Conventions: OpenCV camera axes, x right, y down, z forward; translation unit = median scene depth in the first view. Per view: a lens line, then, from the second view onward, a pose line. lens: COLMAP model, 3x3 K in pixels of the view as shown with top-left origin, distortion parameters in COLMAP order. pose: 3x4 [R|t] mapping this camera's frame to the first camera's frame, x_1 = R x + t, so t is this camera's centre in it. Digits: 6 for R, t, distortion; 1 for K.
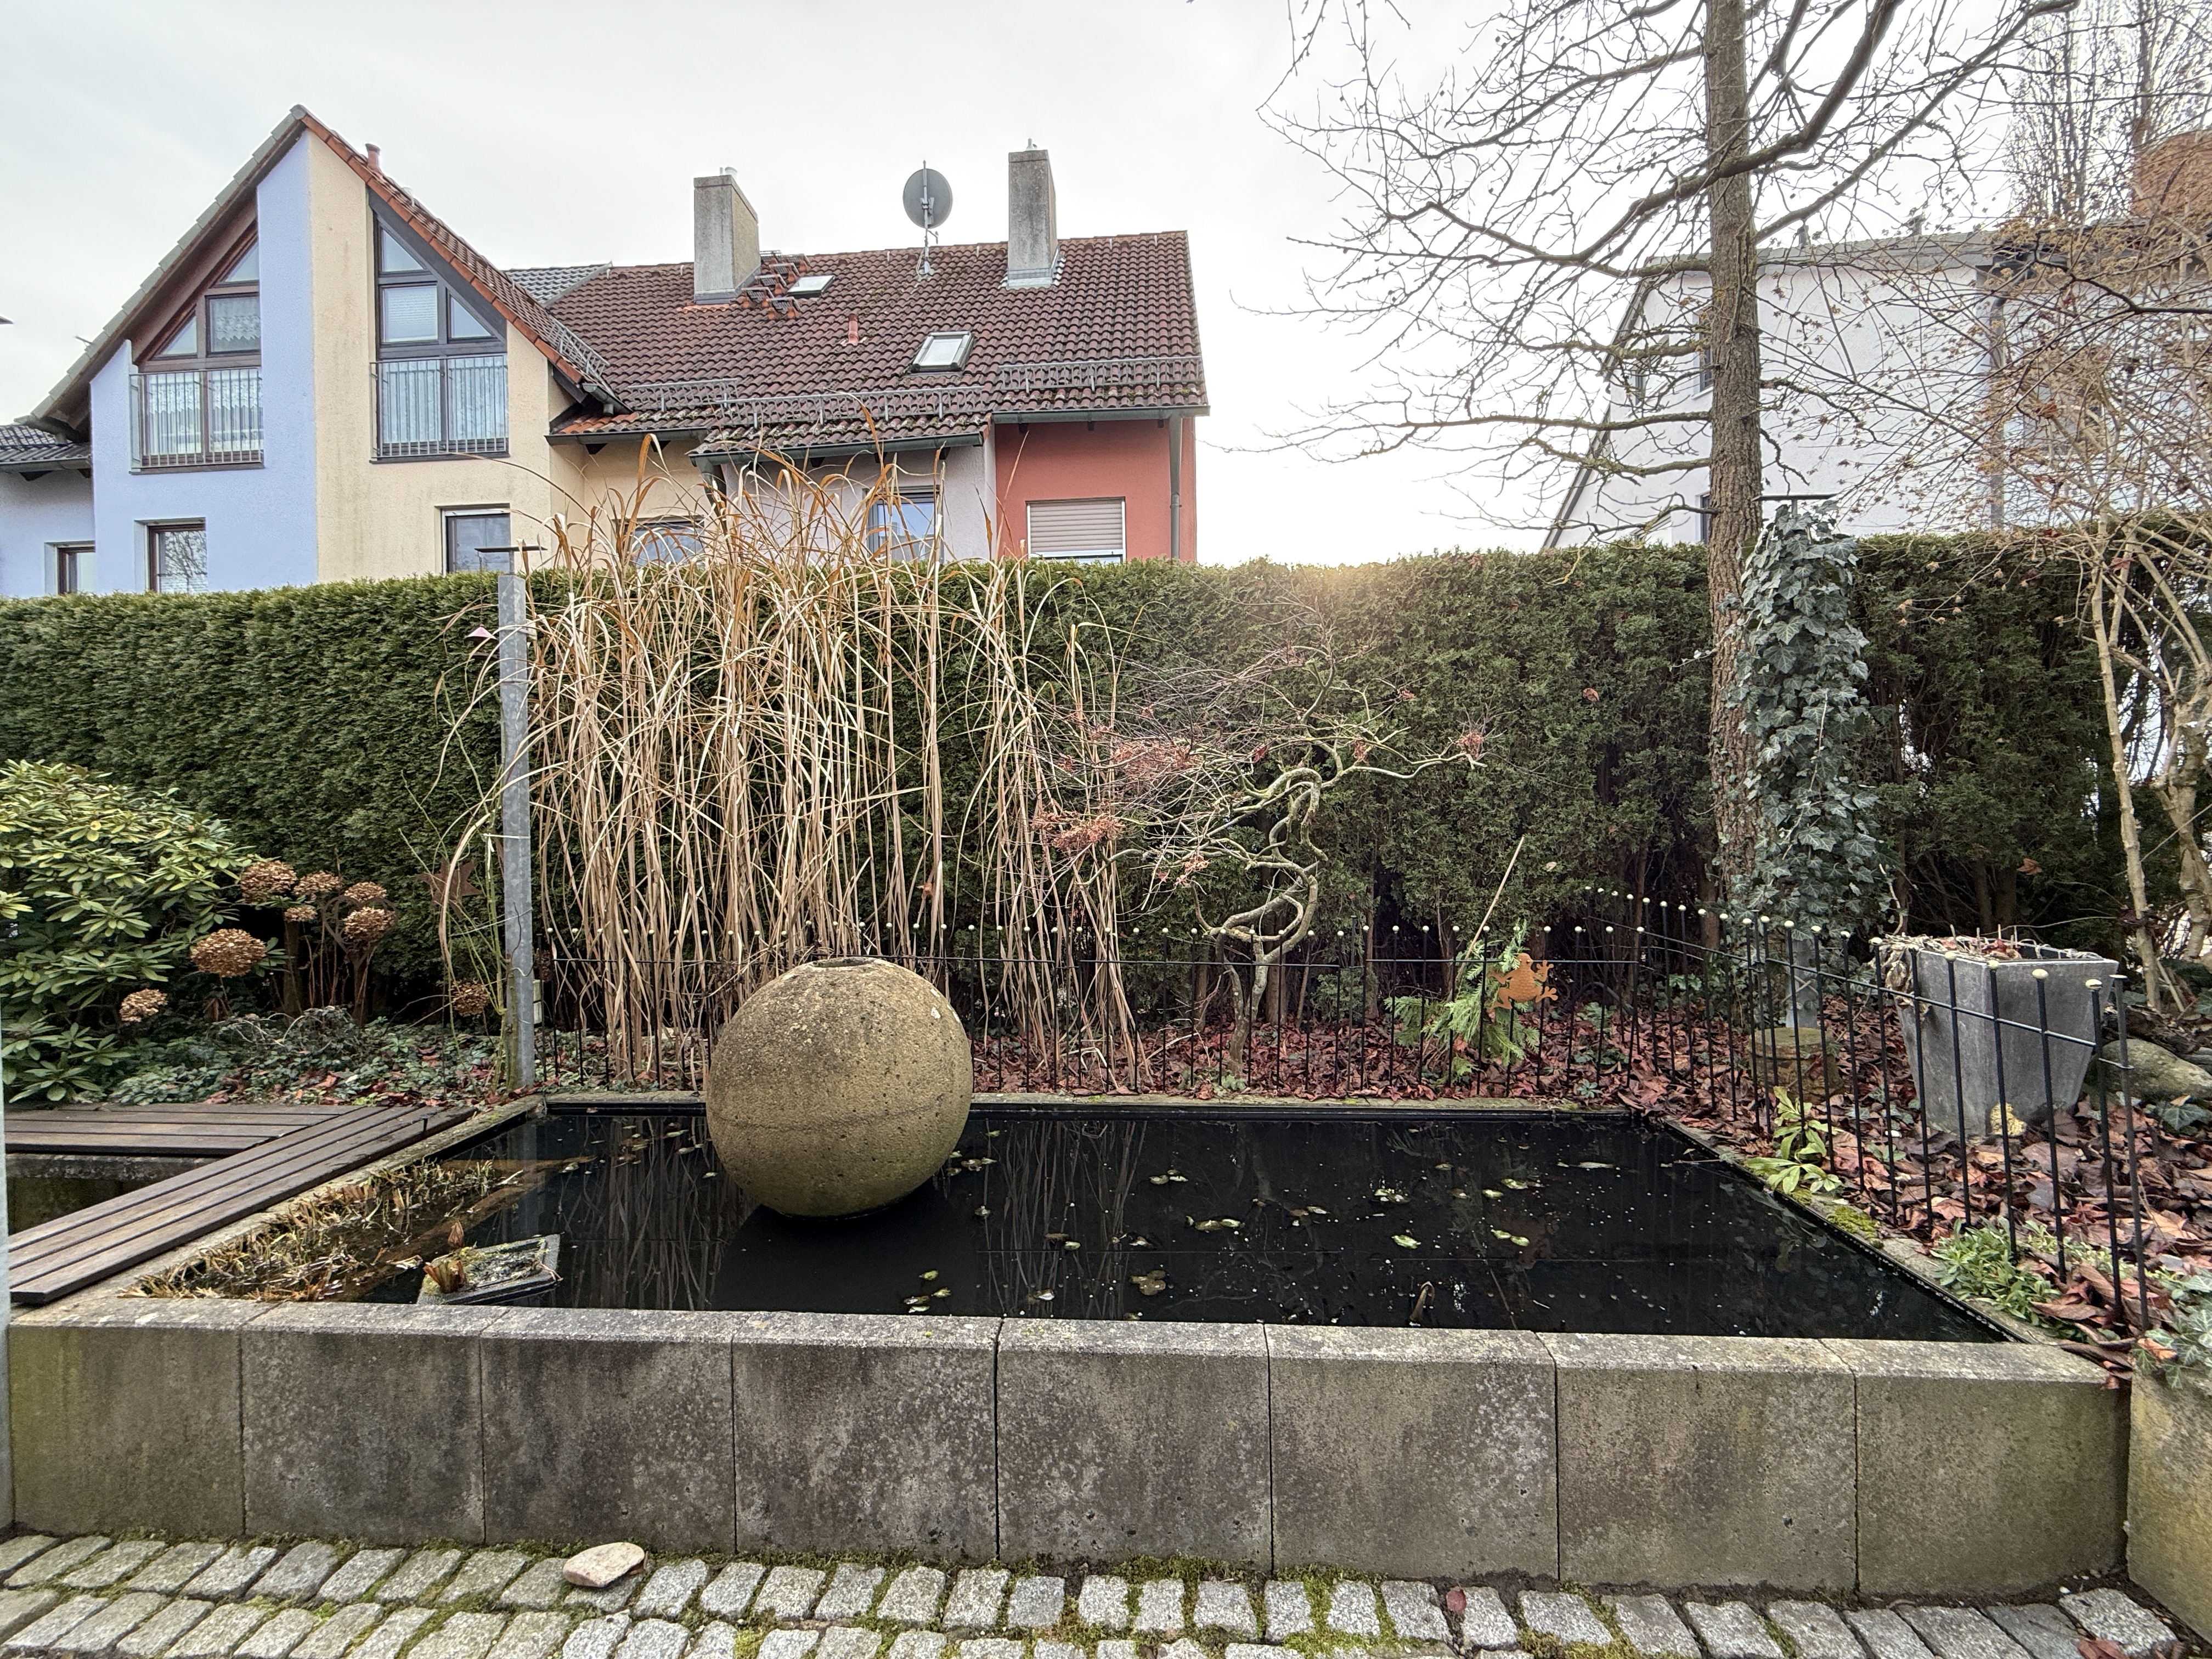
lens RADIAL K [[879.3, 0, 1099.2], [0, 879.3, 823.6], [0, 0, 1]] dist [-0.006675, 0.001843]
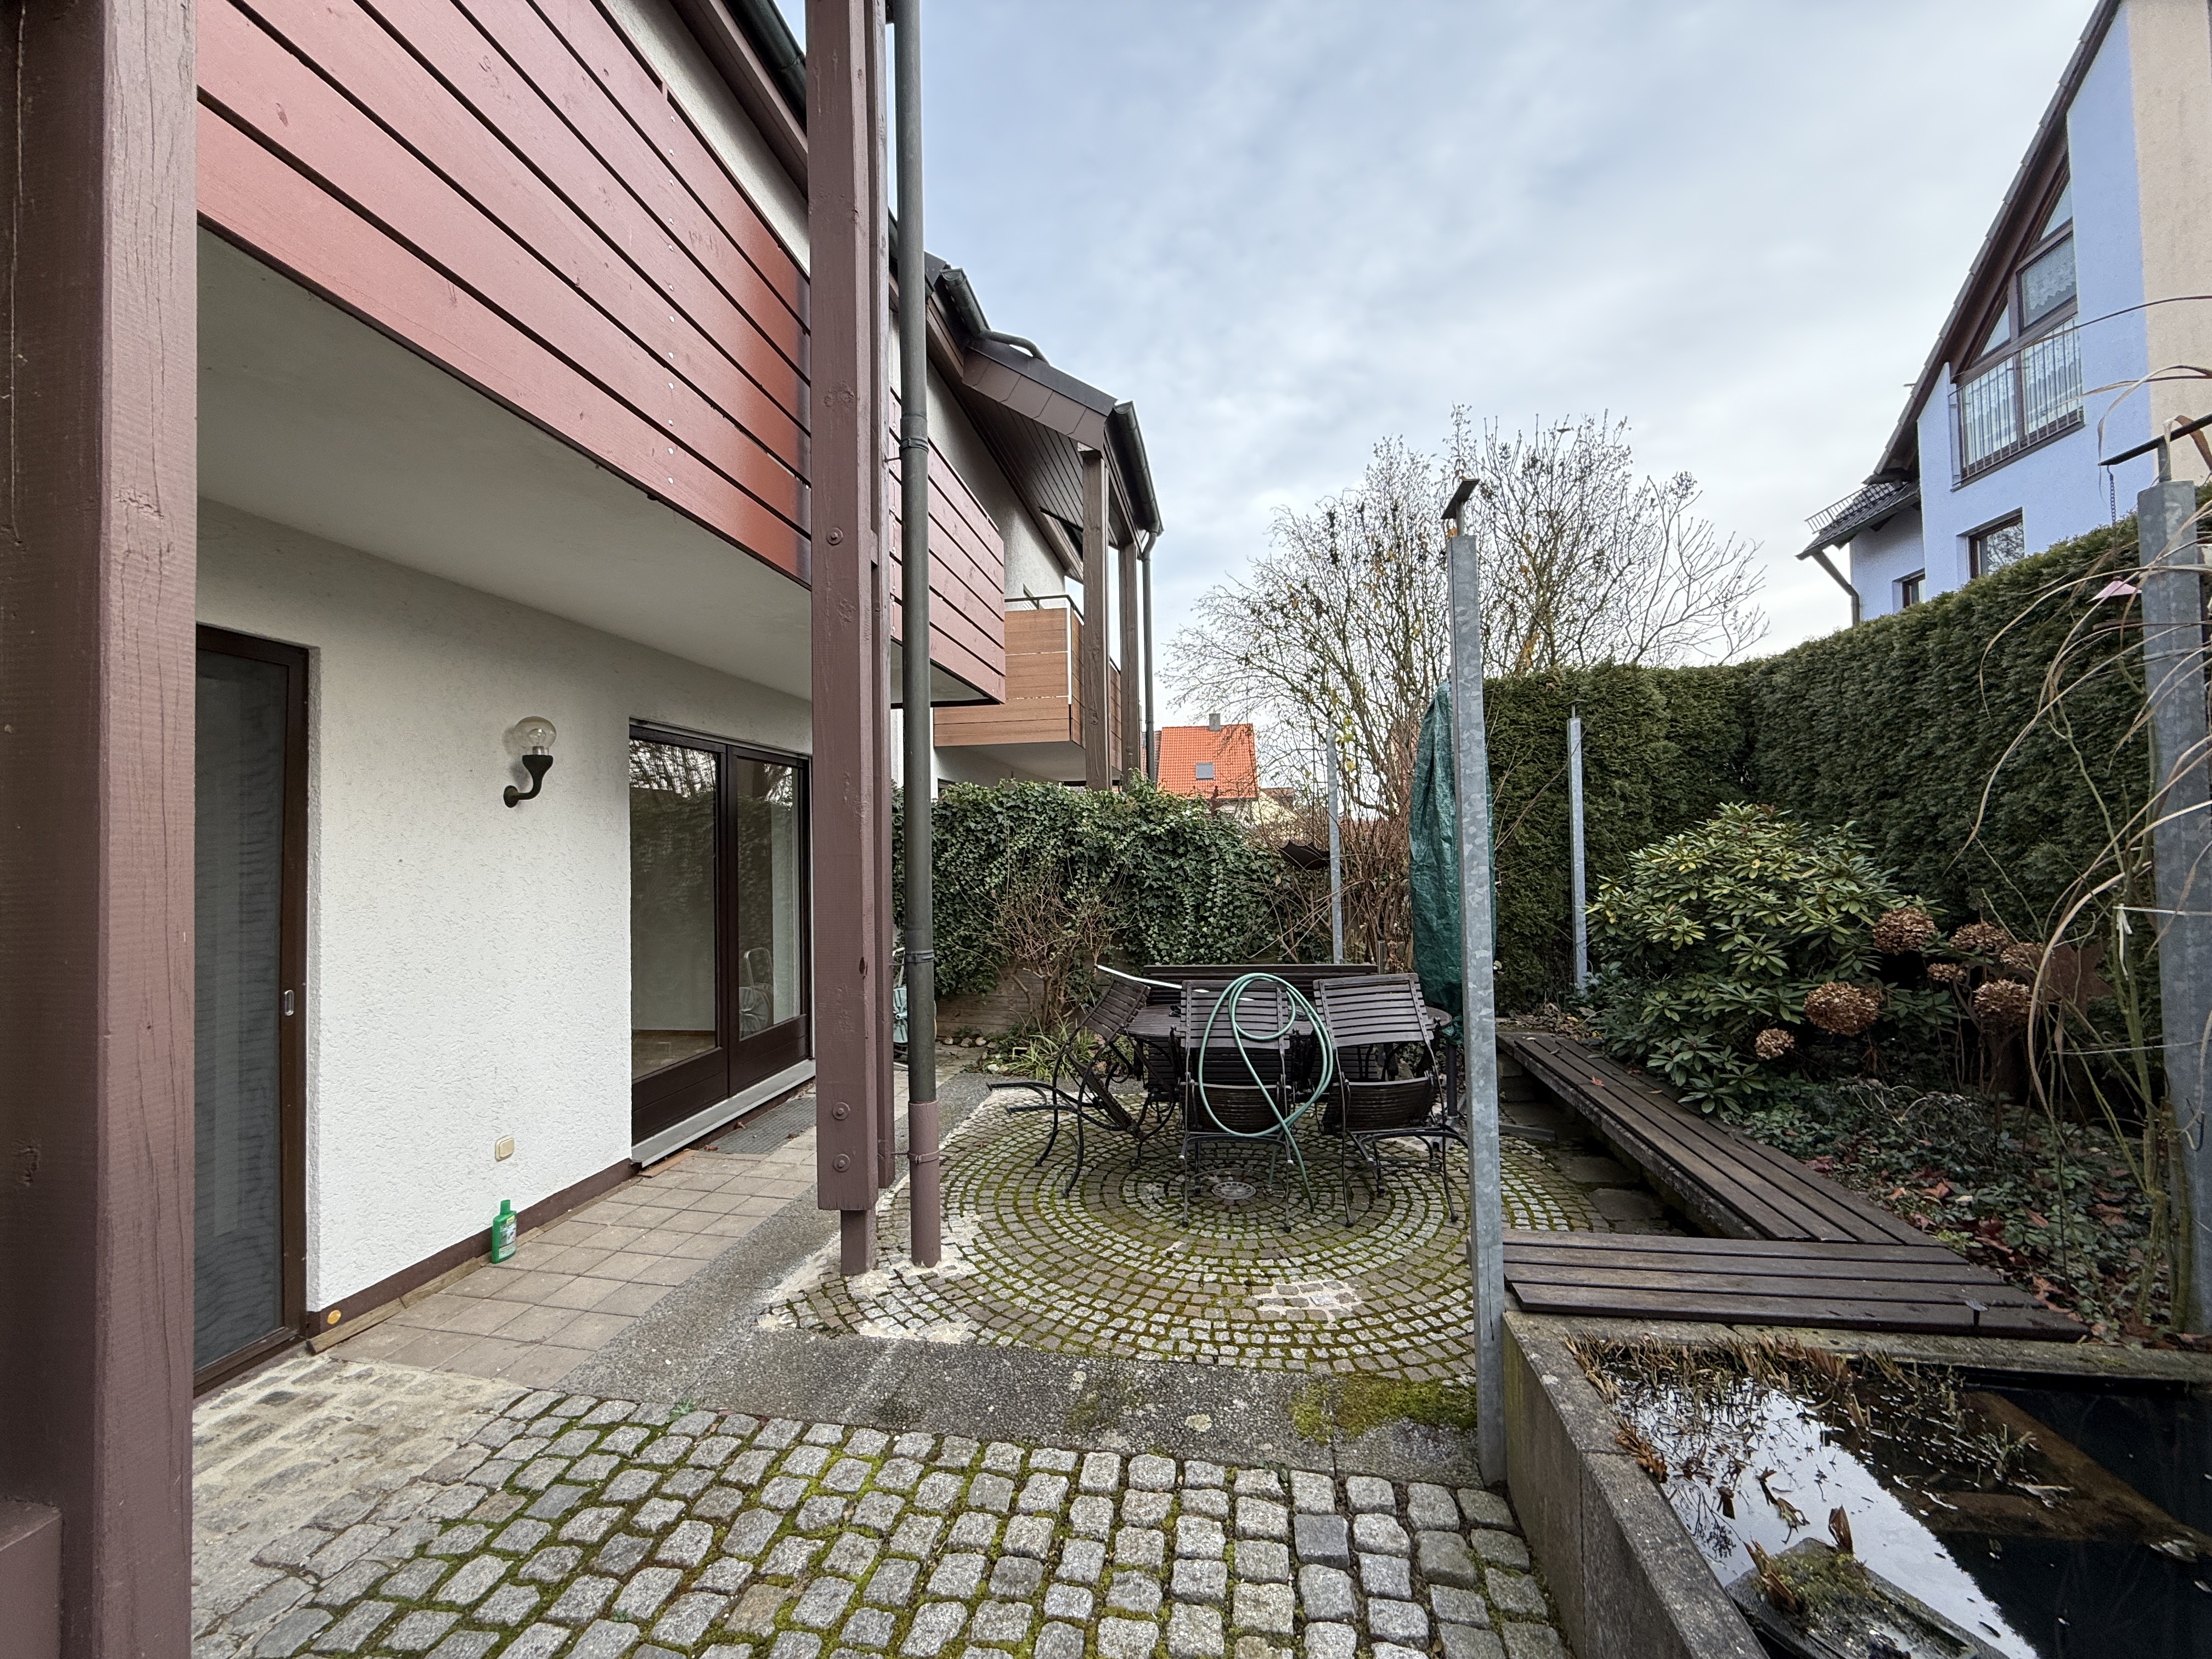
lens RADIAL K [[879.3, 0, 1099.2], [0, 879.3, 823.6], [0, 0, 1]] dist [-0.006675, 0.001843]
pose [[-0.091017, -0.011016, -0.995788, 0.003134], [0.017283, 0.999771, -0.012640, -0.038435], [0.995699, -0.018361, -0.090805, 0.235355]]
